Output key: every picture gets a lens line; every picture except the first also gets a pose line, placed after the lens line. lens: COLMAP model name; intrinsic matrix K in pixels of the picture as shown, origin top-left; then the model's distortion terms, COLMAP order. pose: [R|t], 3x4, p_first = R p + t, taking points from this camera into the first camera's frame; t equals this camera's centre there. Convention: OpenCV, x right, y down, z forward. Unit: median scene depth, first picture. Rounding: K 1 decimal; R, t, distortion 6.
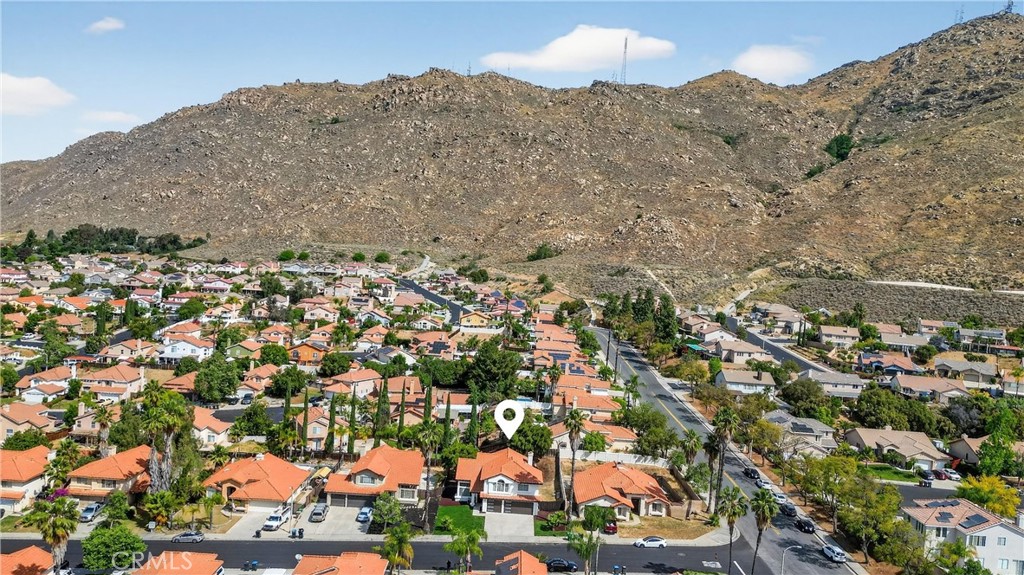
lens RADIAL K [[706.2, 0, 512.0], [0, 706.2, 287.5], [0, 0, 1]] dist [0.038840, -0.001680]
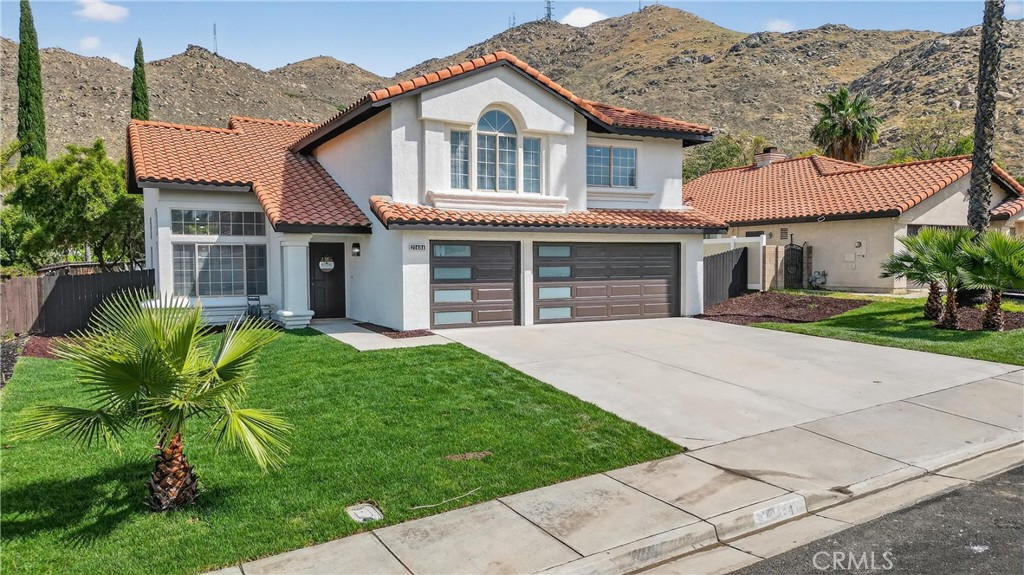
lens RADIAL K [[706.2, 0, 512.0], [0, 706.2, 287.5], [0, 0, 1]] dist [0.038840, -0.001680]
pose [[0.876727, -0.095600, 0.471392, -0.087410], [0.071628, 0.995071, 0.068585, 0.299103], [-0.475625, -0.026366, 0.879253, 0.864907]]
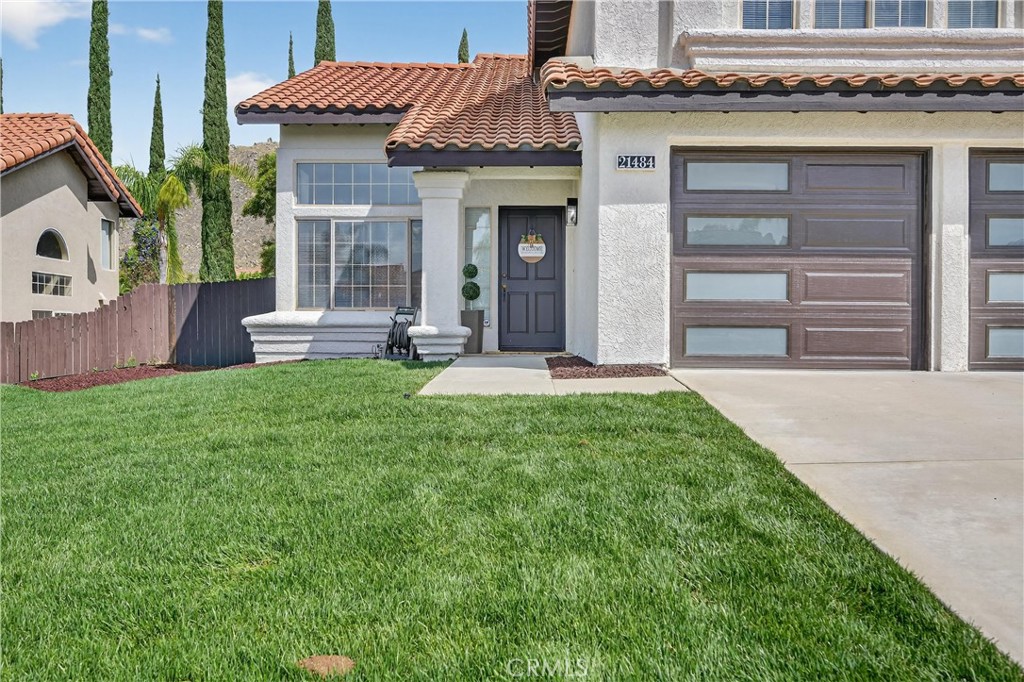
lens RADIAL K [[862.8, 0, 512.0], [0, 862.8, 341.0], [0, 0, 1]] dist [-0.007036, -0.007689]
pose [[0.997165, -0.071539, -0.023311, -0.047082], [0.071796, 0.997365, 0.010384, 0.312155], [0.022506, -0.012028, 0.999674, 0.926510]]
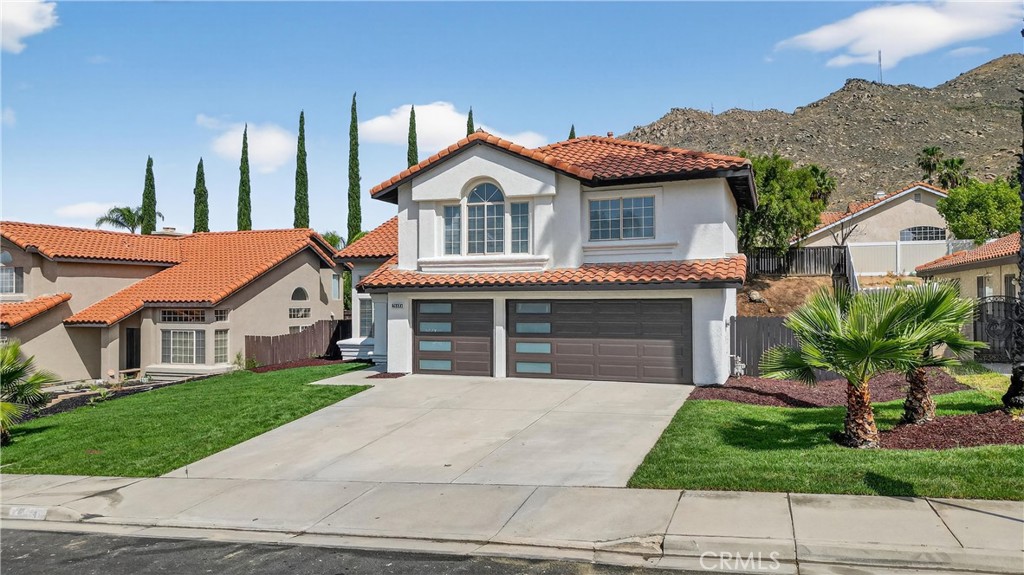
lens RADIAL K [[706.2, 0, 512.0], [0, 706.2, 287.5], [0, 0, 1]] dist [0.038840, -0.001680]
pose [[0.937186, -0.083806, -0.338613, 0.046170], [0.074236, 0.996392, -0.041142, 0.304092], [0.340839, 0.013420, 0.940026, 0.843534]]
